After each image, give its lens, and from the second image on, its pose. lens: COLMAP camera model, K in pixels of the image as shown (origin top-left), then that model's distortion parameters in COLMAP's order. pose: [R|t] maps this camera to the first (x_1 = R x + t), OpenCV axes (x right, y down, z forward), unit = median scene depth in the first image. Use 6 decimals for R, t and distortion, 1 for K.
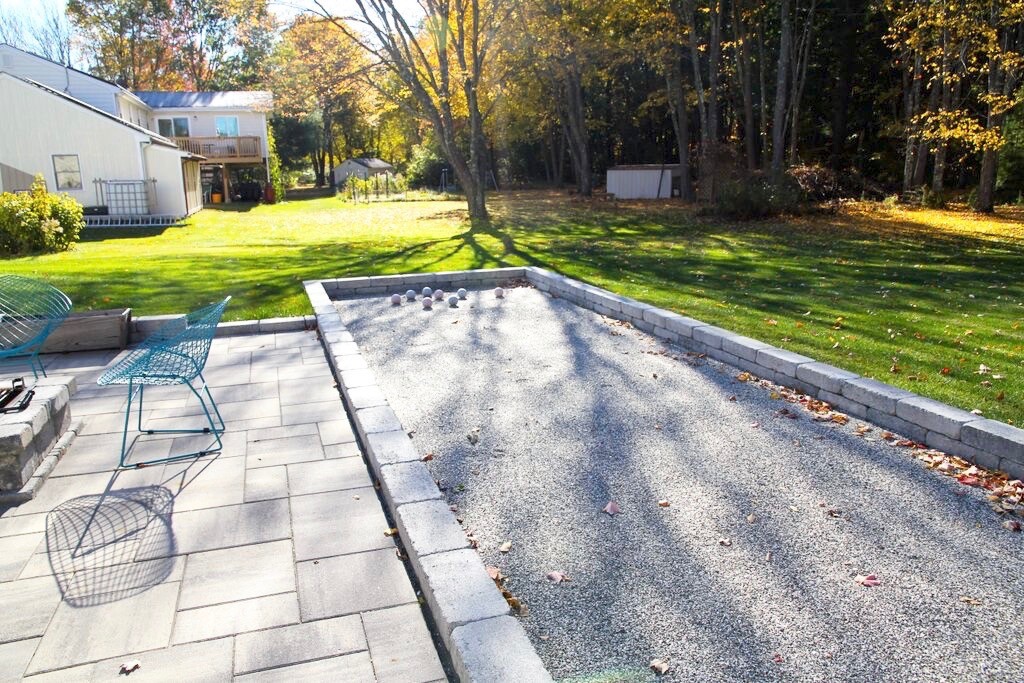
lens RADIAL K [[711.9, 0, 499.7], [0, 711.9, 341.5], [0, 0, 1]] dist [-0.112140, 0.079218]
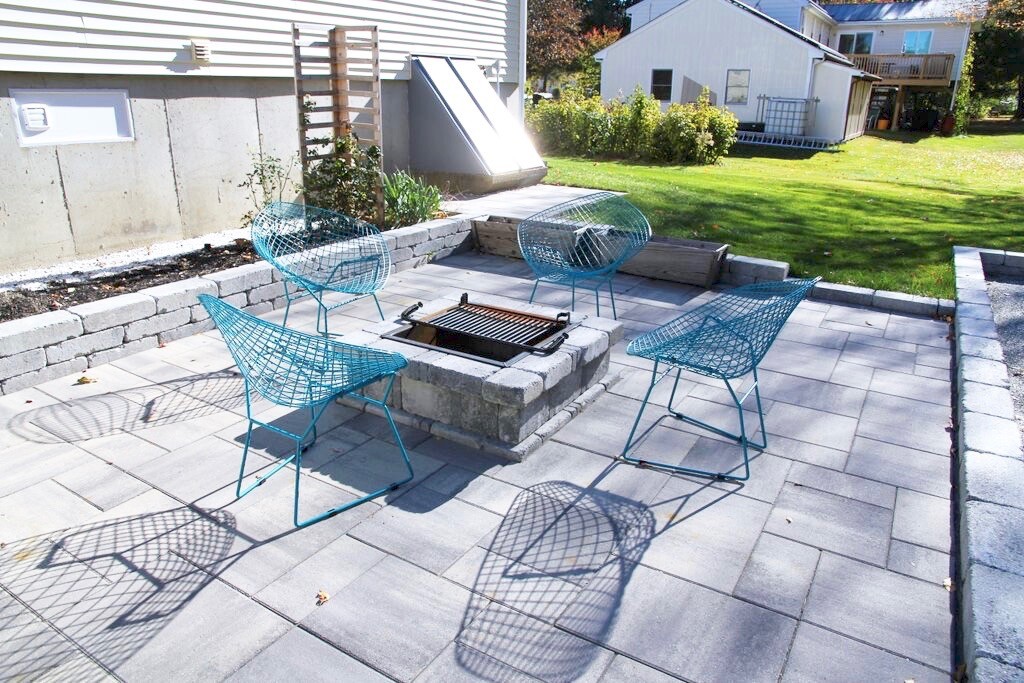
lens RADIAL K [[711.9, 0, 499.7], [0, 711.9, 341.5], [0, 0, 1]] dist [-0.112140, 0.079218]
pose [[0.643594, 0.275748, -0.713967, -0.032633], [-0.198157, 0.961070, 0.192558, -0.028971], [0.739270, 0.017548, 0.673180, 0.124392]]
